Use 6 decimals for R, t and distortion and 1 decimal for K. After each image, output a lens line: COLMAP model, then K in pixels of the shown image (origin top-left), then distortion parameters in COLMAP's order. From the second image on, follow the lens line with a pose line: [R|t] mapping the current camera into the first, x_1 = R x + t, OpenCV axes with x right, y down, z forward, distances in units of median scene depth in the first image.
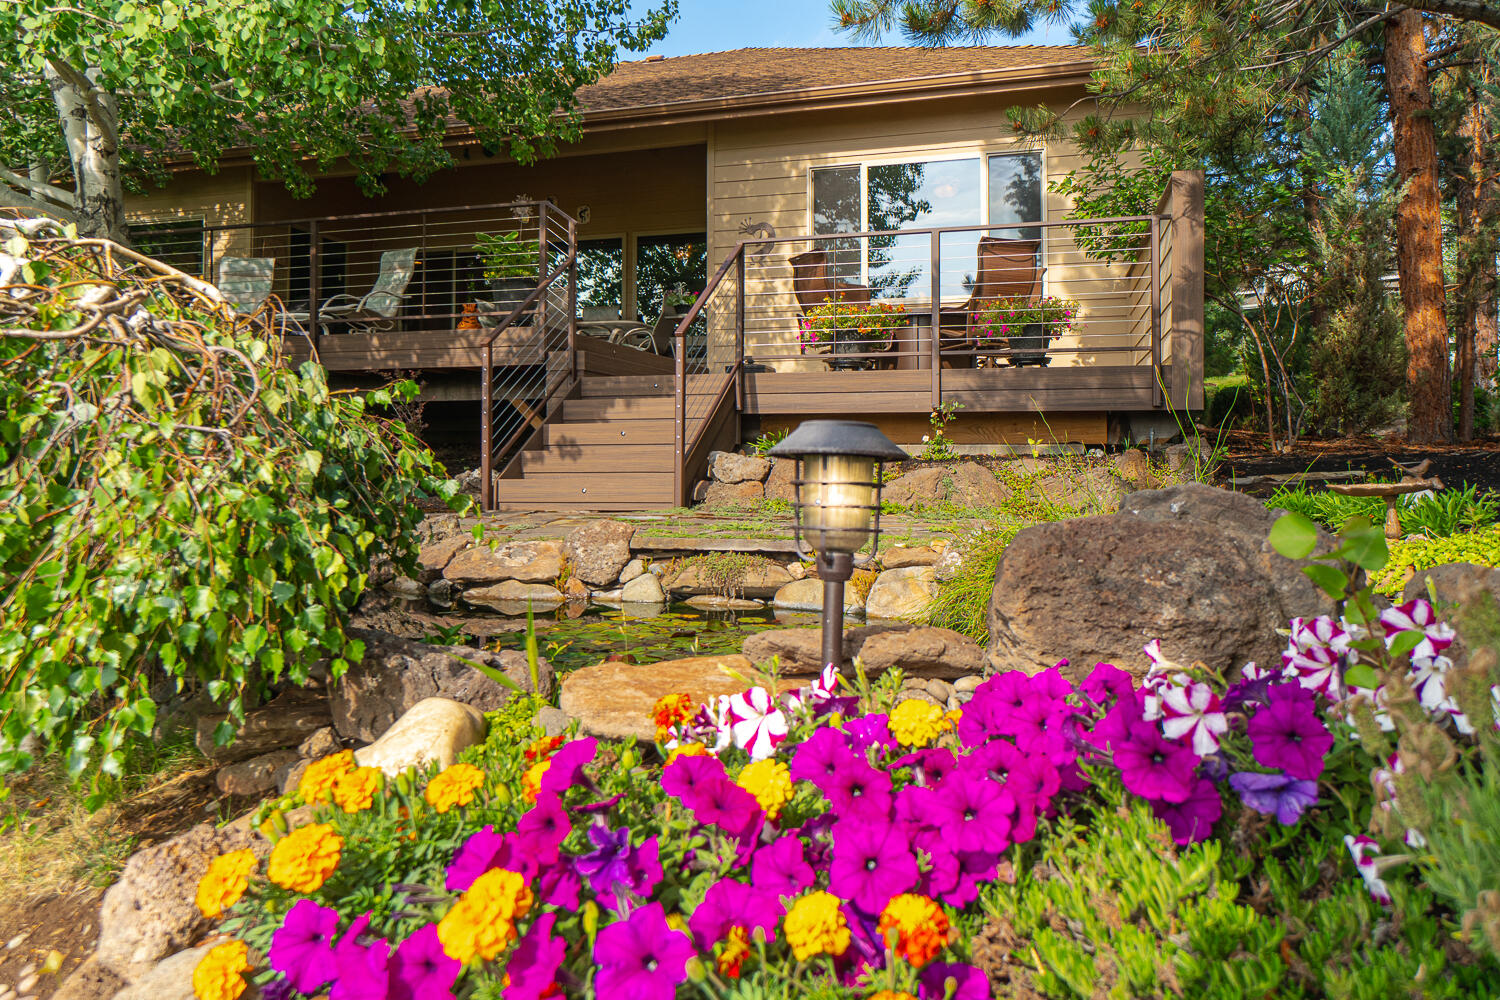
lens RADIAL K [[1037.1, 0, 751.0], [0, 1037.1, 421.7], [0, 0, 1]] dist [0.009417, 0.000334]
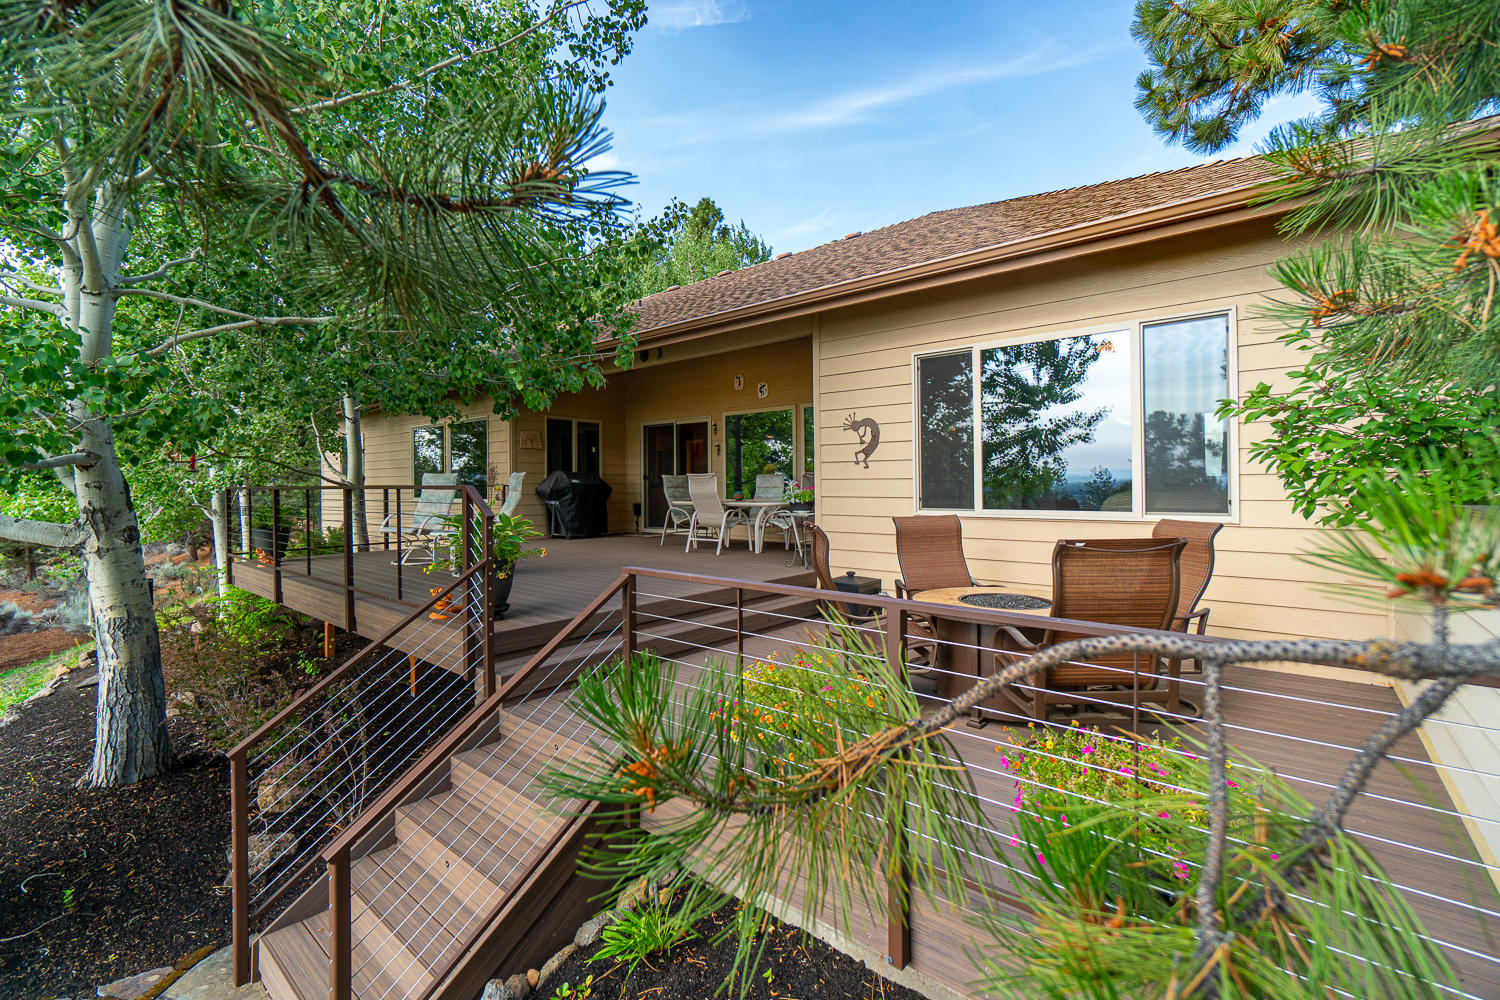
lens RADIAL K [[652.7, 0, 746.1], [0, 652.7, 485.1], [0, 0, 1]] dist [-0.002908, -0.000116]
pose [[0.914645, -0.008880, -0.404161, 0.248926], [0.025179, 0.999069, 0.035032, -0.264234], [0.403473, -0.042218, 0.914017, 0.726526]]
